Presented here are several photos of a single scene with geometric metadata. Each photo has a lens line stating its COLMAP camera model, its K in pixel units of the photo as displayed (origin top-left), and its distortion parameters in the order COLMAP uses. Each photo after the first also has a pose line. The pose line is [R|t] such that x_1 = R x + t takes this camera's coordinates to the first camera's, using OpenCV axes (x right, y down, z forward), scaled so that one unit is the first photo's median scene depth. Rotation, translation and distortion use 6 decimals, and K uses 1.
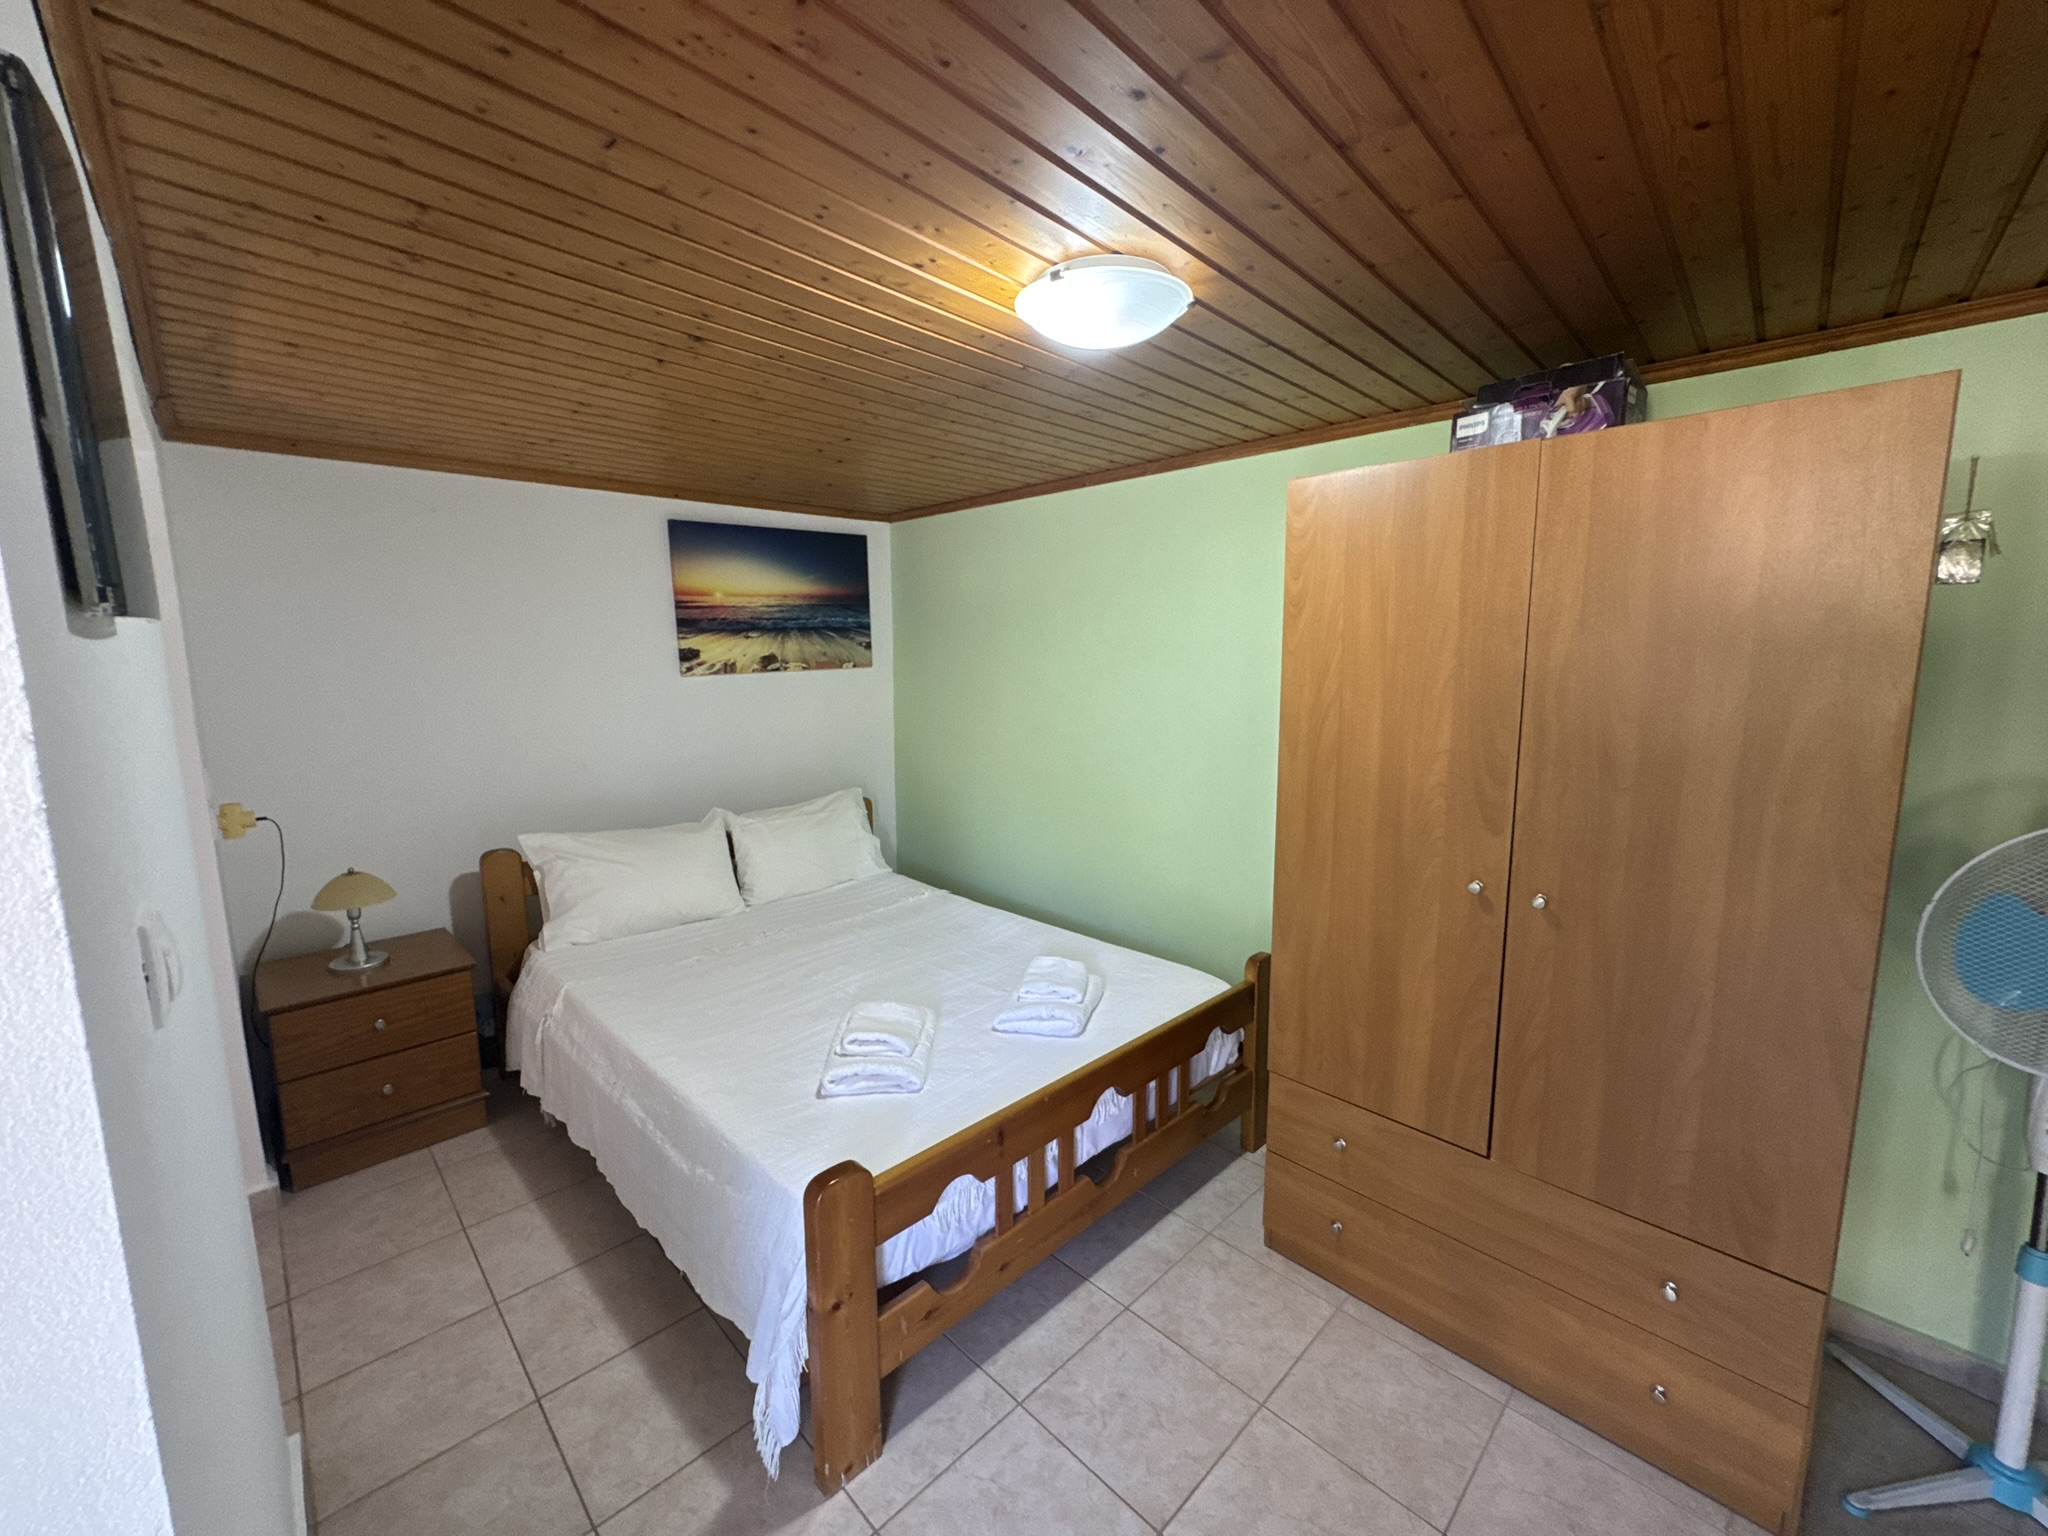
lens RADIAL K [[813.5, 0, 1021.3], [0, 813.5, 769.2], [0, 0, 1]] dist [-0.003934, -0.000066]
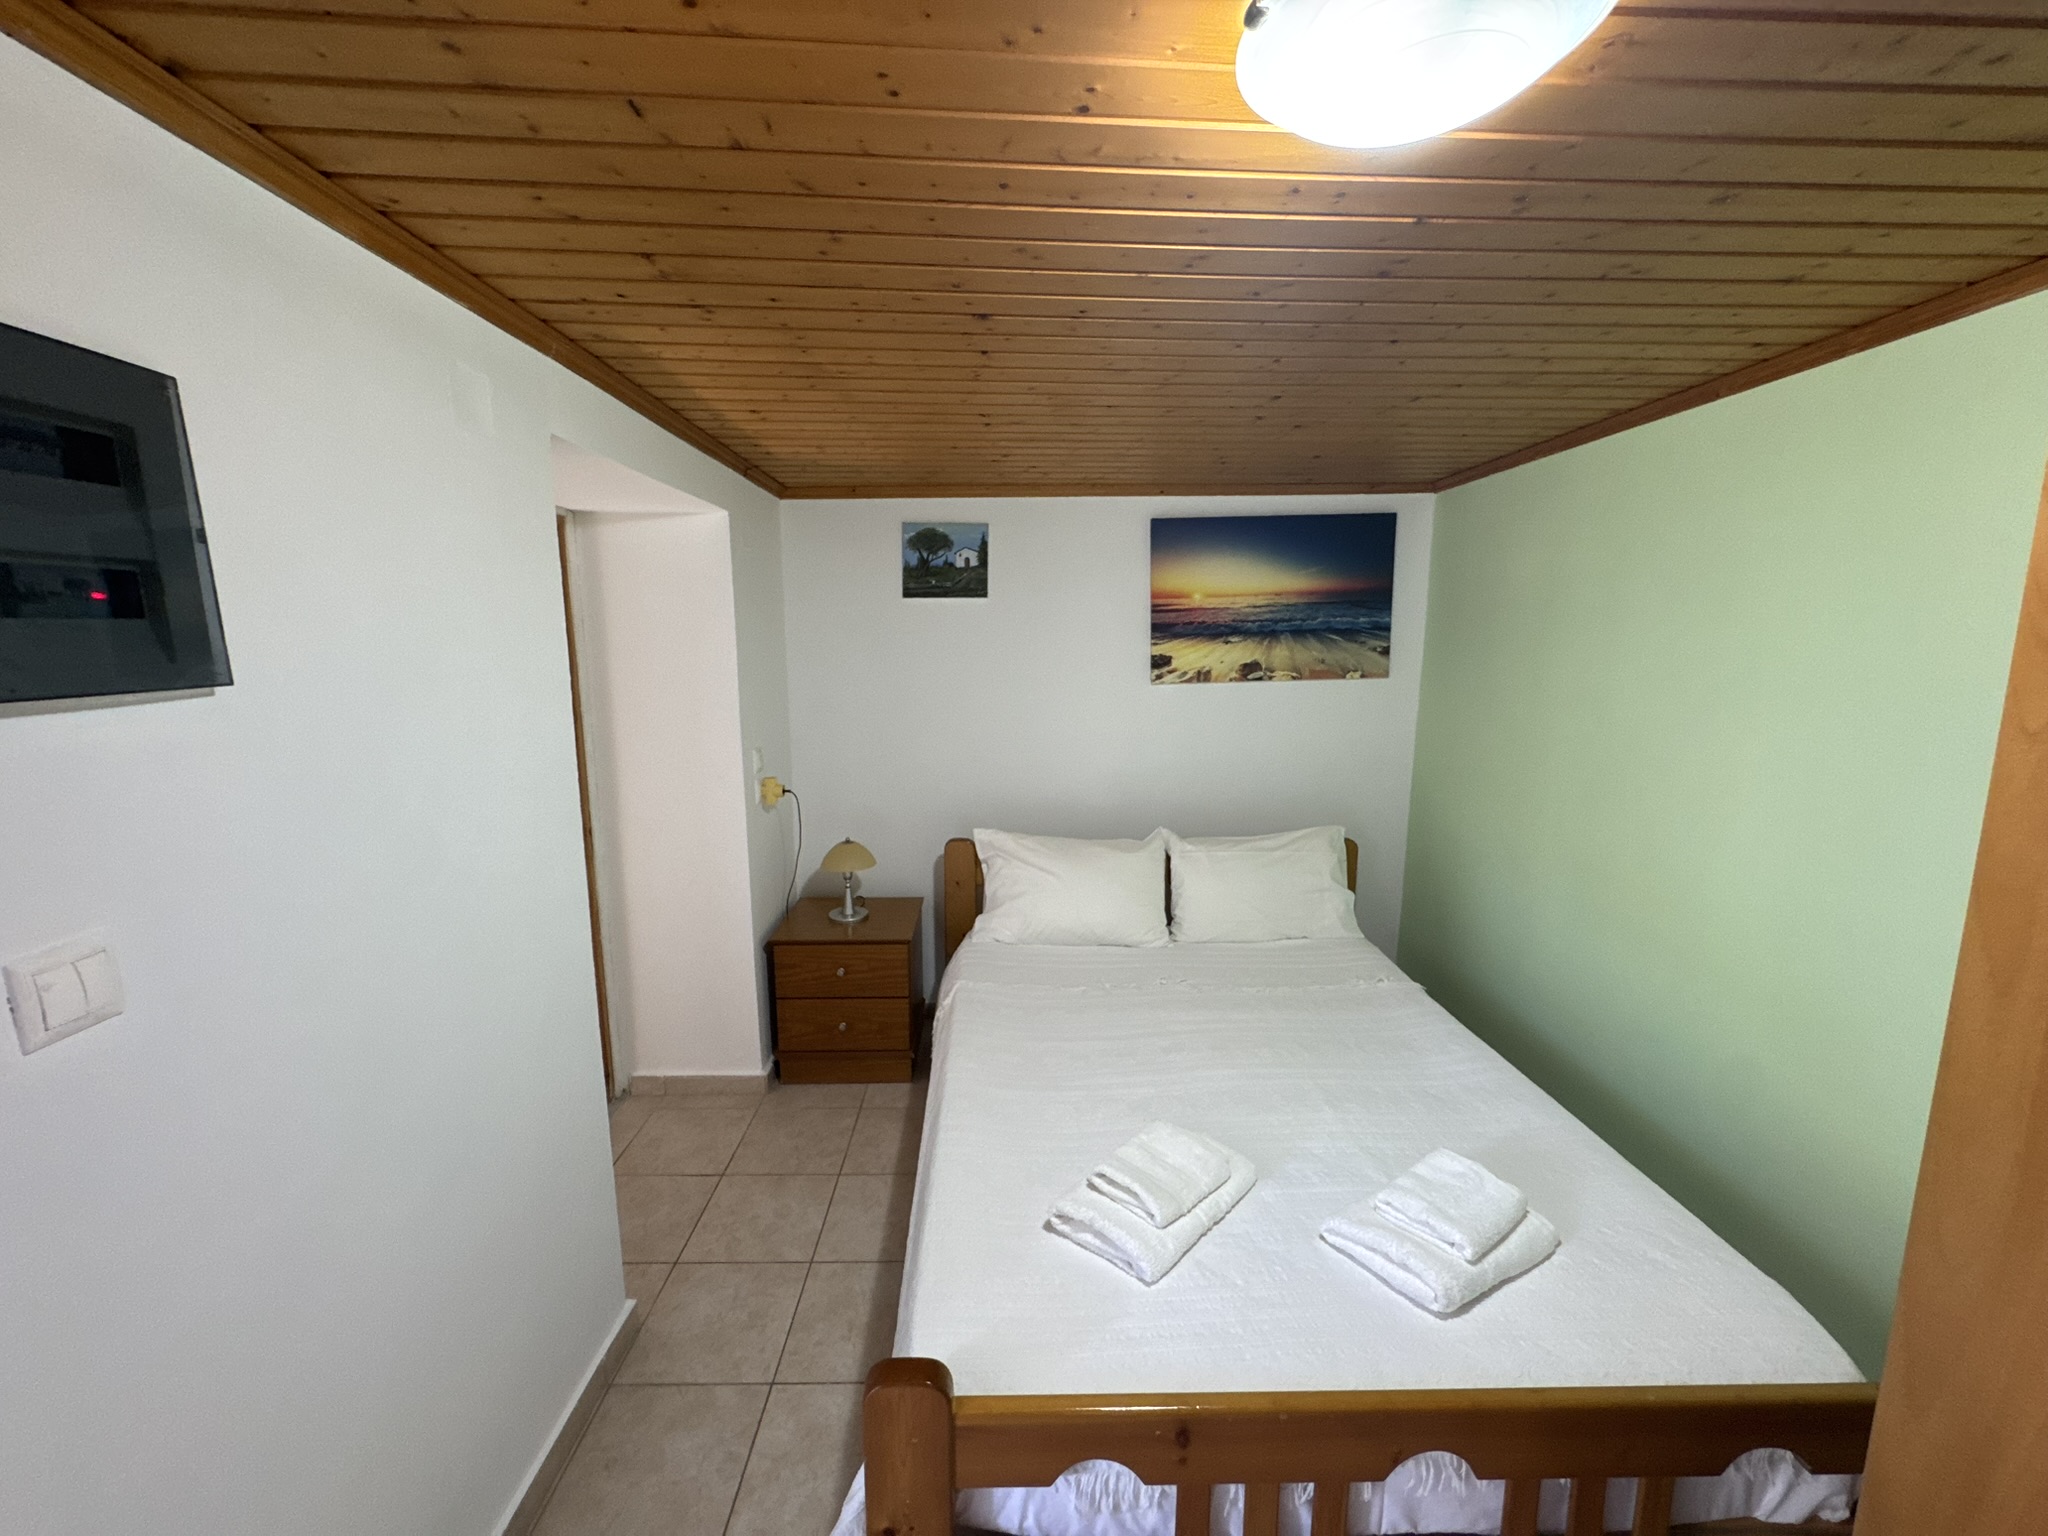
lens RADIAL K [[813.5, 0, 1029.2], [0, 813.5, 769.2], [0, 0, 1]] dist [-0.003934, -0.000066]
pose [[0.726209, 0.111878, -0.678310, 0.152254], [-0.100156, 0.993360, 0.056612, -0.062037], [0.680139, 0.026824, 0.732592, 0.236410]]
